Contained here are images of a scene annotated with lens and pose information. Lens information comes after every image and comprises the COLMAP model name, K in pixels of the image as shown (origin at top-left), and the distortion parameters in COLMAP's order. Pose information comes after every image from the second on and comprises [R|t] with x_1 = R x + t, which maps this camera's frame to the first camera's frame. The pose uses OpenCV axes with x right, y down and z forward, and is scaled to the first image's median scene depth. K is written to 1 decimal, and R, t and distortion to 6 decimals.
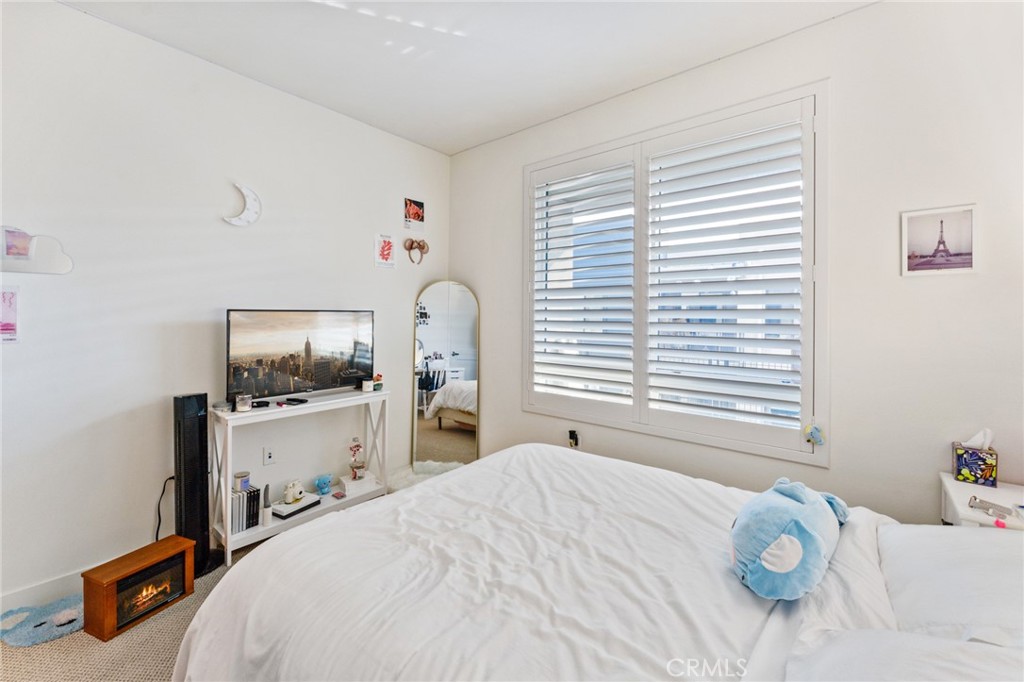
lens RADIAL K [[416.1, 0, 489.5], [0, 416.1, 317.7], [0, 0, 1]] dist [-0.008442, 0.002644]
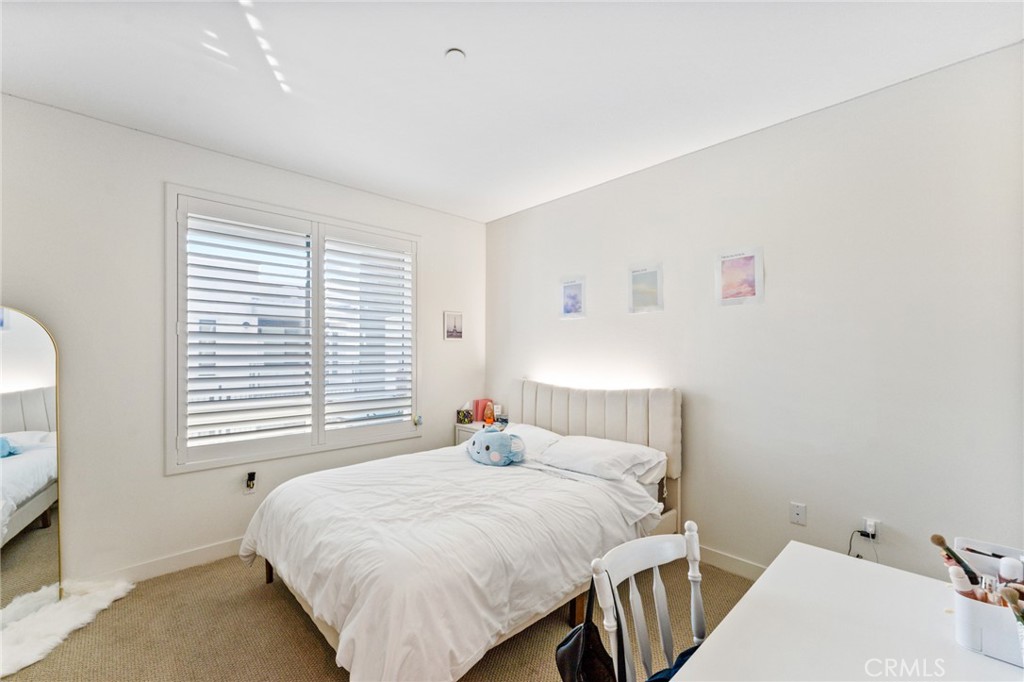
lens RADIAL K [[416.1, 0, 509.4], [0, 416.1, 346.9], [0, 0, 1]] dist [-0.008442, 0.002644]
pose [[0.122560, 0.001029, 0.992461, -1.092149], [-0.001954, 0.999998, -0.000796, -0.057583], [-0.992459, -0.001842, 0.122562, 0.350394]]
